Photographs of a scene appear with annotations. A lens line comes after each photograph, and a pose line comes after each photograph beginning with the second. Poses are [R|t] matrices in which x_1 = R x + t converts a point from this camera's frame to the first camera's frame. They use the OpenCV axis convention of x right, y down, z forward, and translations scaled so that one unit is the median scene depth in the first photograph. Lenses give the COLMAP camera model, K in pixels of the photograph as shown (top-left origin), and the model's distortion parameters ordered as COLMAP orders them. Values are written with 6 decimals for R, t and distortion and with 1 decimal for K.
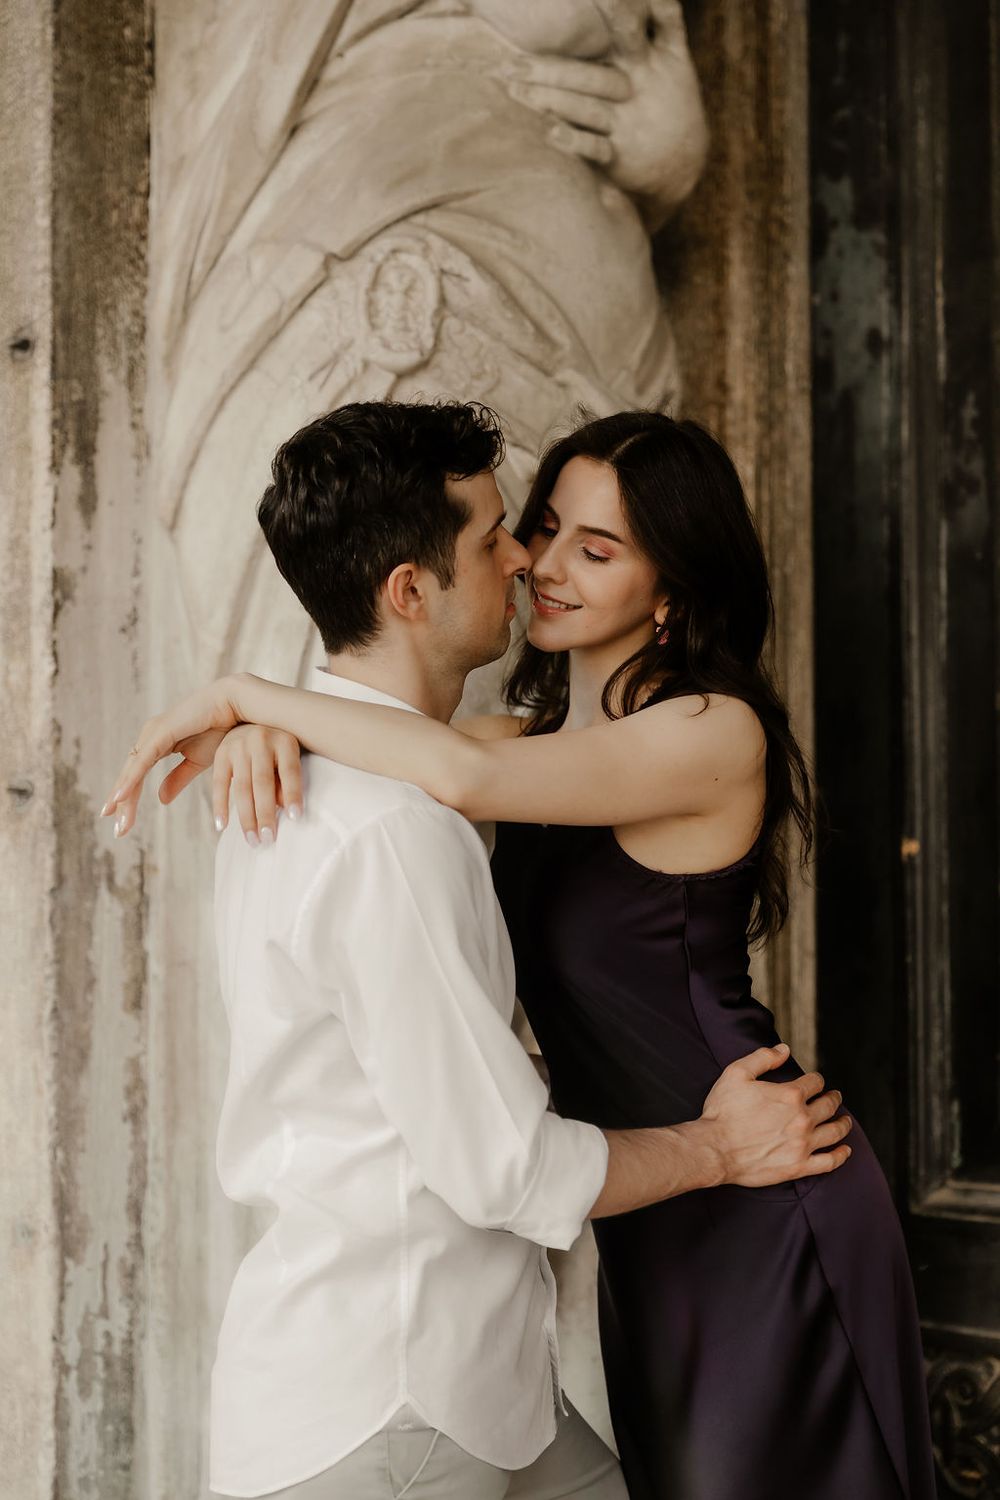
lens RADIAL K [[3209.2, 0, 500.0], [0, 3209.2, 750.0], [0, 0, 1]] dist [0.012180, -0.043822]
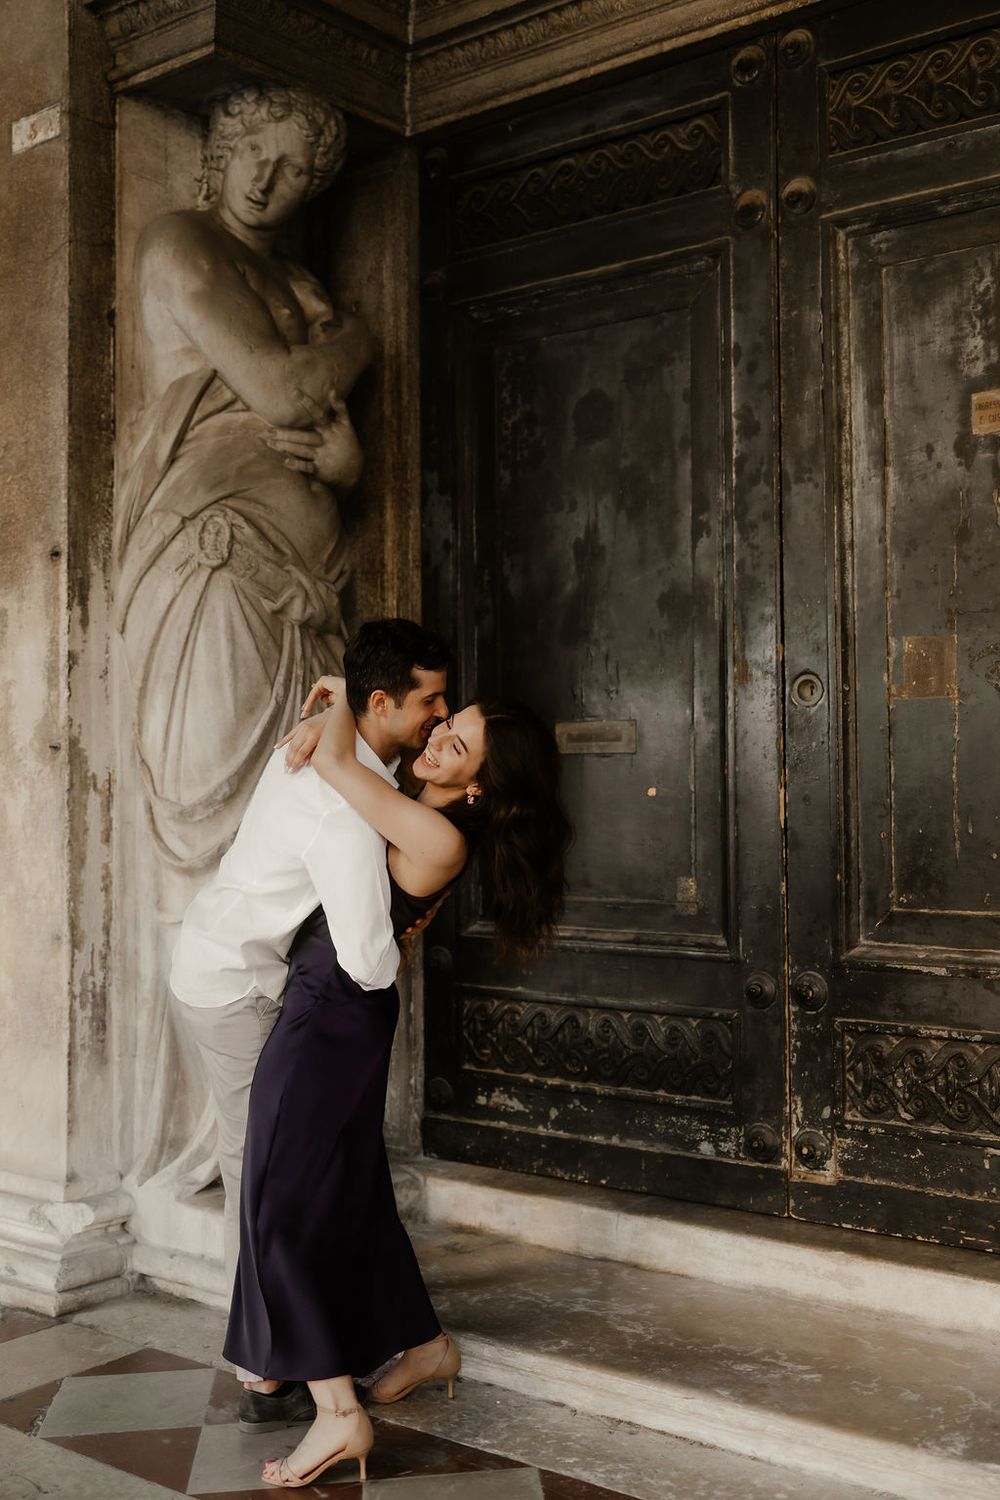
lens RADIAL K [[2139.3, 0, 501.7], [0, 2139.3, 724.3], [0, 0, 1]] dist [0.012093, -0.017948]
pose [[0.999963, -0.002833, 0.008122, 0.158970], [0.002872, 0.999985, -0.004701, 0.004418], [-0.008108, 0.004724, 0.999956, -0.540018]]
